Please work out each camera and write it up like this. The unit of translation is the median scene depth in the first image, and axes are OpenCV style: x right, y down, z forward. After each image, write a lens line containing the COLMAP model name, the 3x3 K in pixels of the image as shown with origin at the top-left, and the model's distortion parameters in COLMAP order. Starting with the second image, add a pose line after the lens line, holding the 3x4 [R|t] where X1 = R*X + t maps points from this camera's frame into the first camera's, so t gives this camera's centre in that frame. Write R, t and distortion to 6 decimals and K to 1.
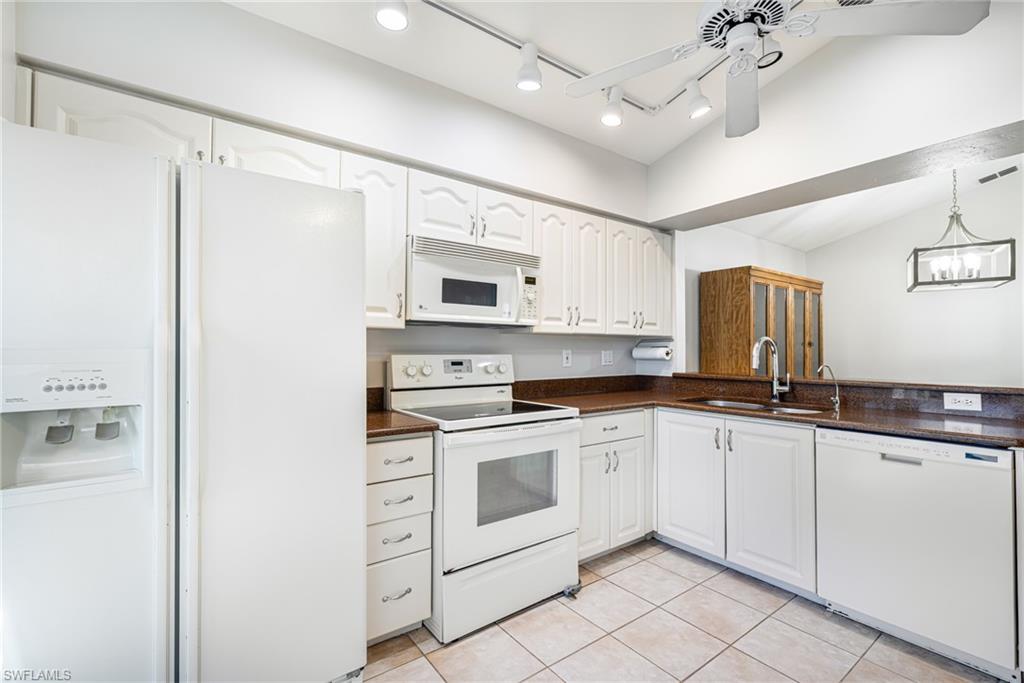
lens RADIAL K [[449.6, 0, 512.0], [0, 449.6, 341.5], [0, 0, 1]] dist [-0.020361, -0.000109]
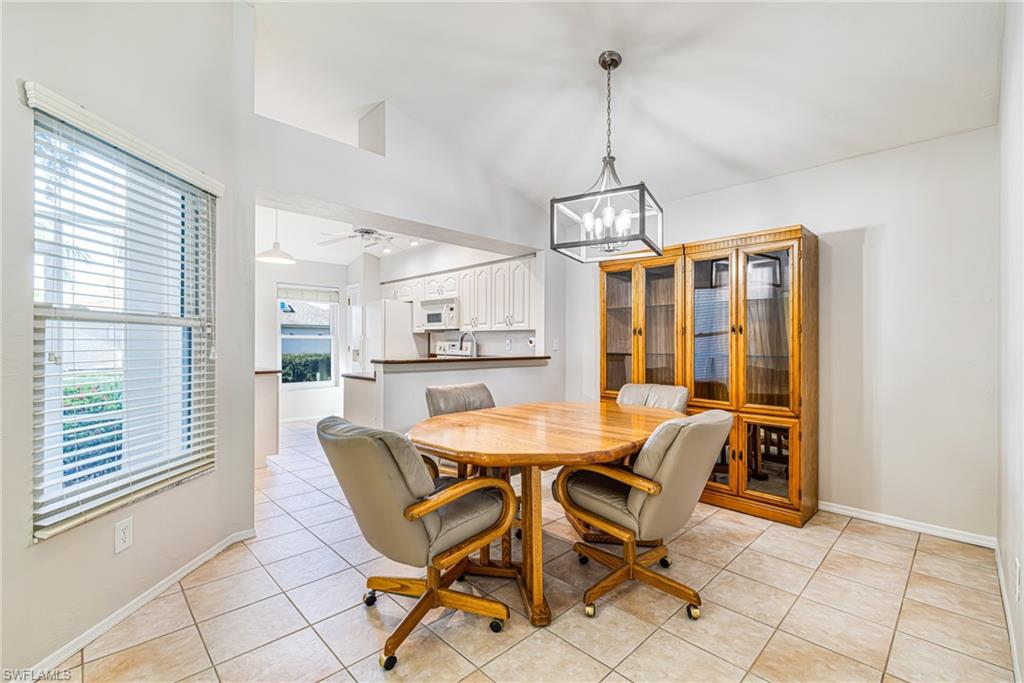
lens RADIAL K [[443.1, 0, 512.7], [0, 443.1, 342.9], [0, 0, 1]] dist [0.000056, -0.000244]
pose [[0.134599, -0.001624, -0.990899, 2.298375], [0.013190, 0.999913, 0.000153, 0.039110], [0.990812, -0.013091, 0.134608, 1.000341]]
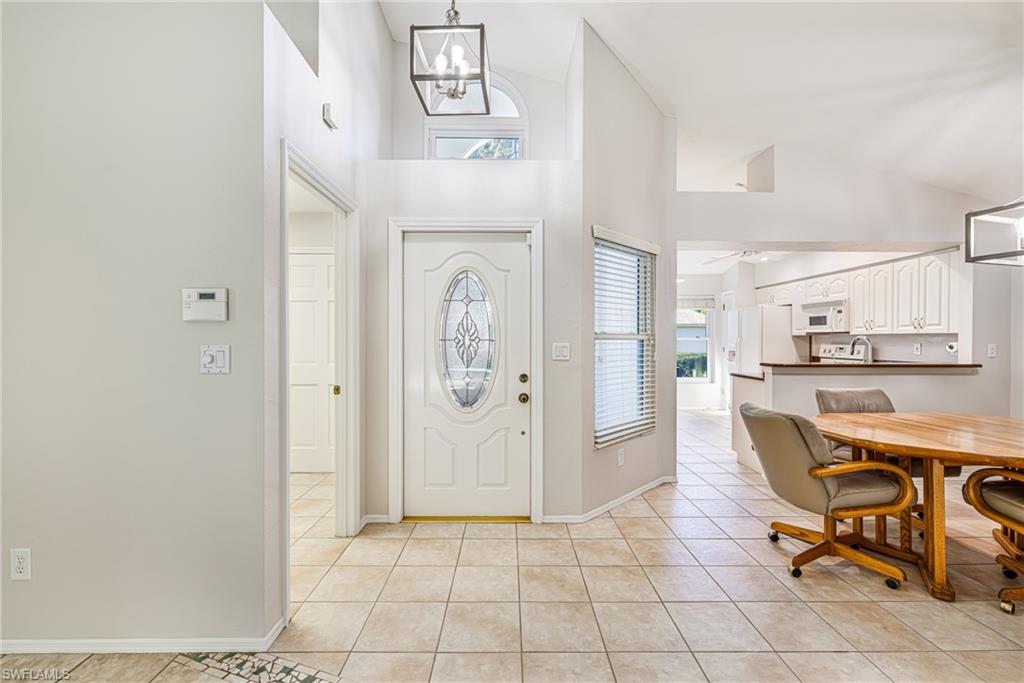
lens RADIAL K [[443.1, 0, 512.7], [0, 443.1, 342.9], [0, 0, 1]] dist [0.000056, -0.000244]
pose [[-0.587478, 0.004963, -0.809225, 2.756541], [0.011929, 0.999926, -0.002527, 0.005042], [0.809152, -0.011138, -0.587493, 0.975849]]
